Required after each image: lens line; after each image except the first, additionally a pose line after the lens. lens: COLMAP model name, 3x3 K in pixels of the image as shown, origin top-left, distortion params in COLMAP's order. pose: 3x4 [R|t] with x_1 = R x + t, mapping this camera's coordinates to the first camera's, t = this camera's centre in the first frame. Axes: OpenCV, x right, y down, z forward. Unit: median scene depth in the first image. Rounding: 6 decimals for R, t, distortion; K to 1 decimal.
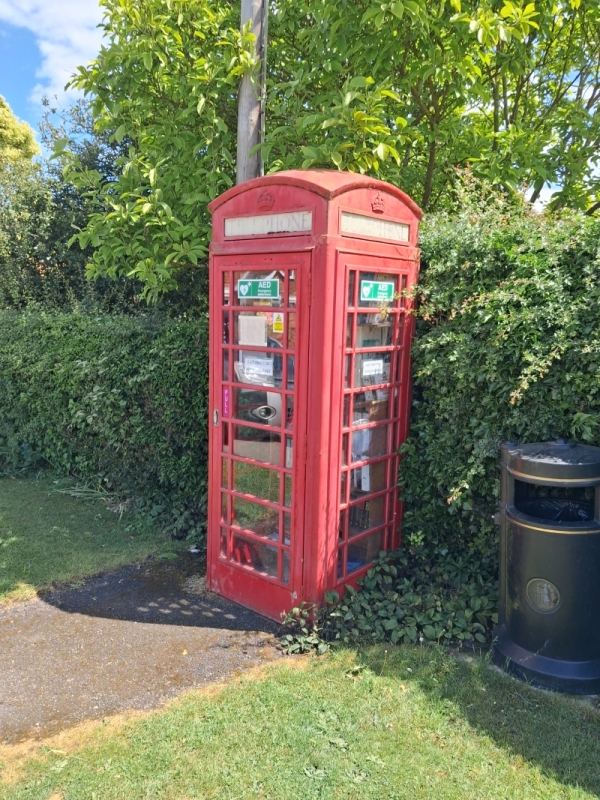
lens RADIAL K [[633.3, 0, 293.1], [0, 633.3, 399.6], [0, 0, 1]] dist [-0.047654, 0.007865]
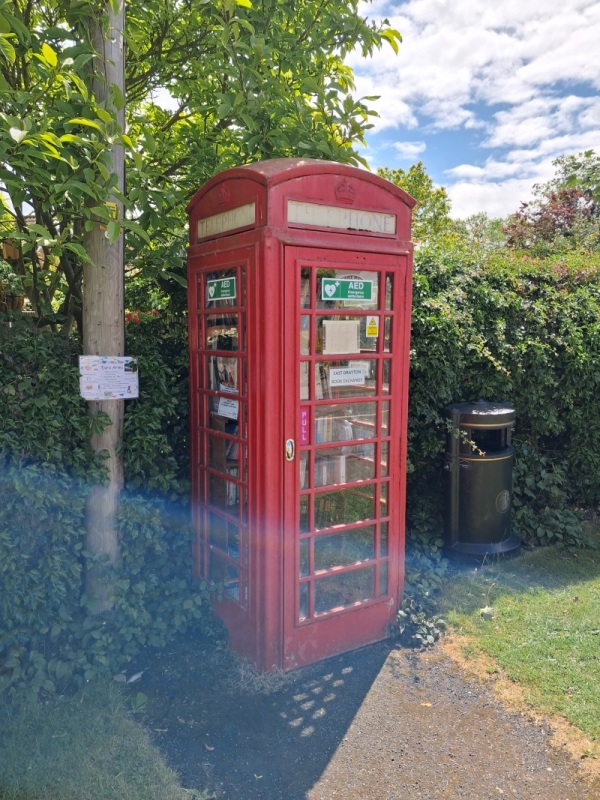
lens RADIAL K [[633.3, 0, 295.7], [0, 633.3, 402.1], [0, 0, 1]] dist [-0.047654, 0.007865]
pose [[0.272167, -0.132835, 0.953037, -0.916032], [0.147606, 0.984467, 0.095063, -0.111164], [-0.950862, 0.114801, 0.287546, 0.803663]]
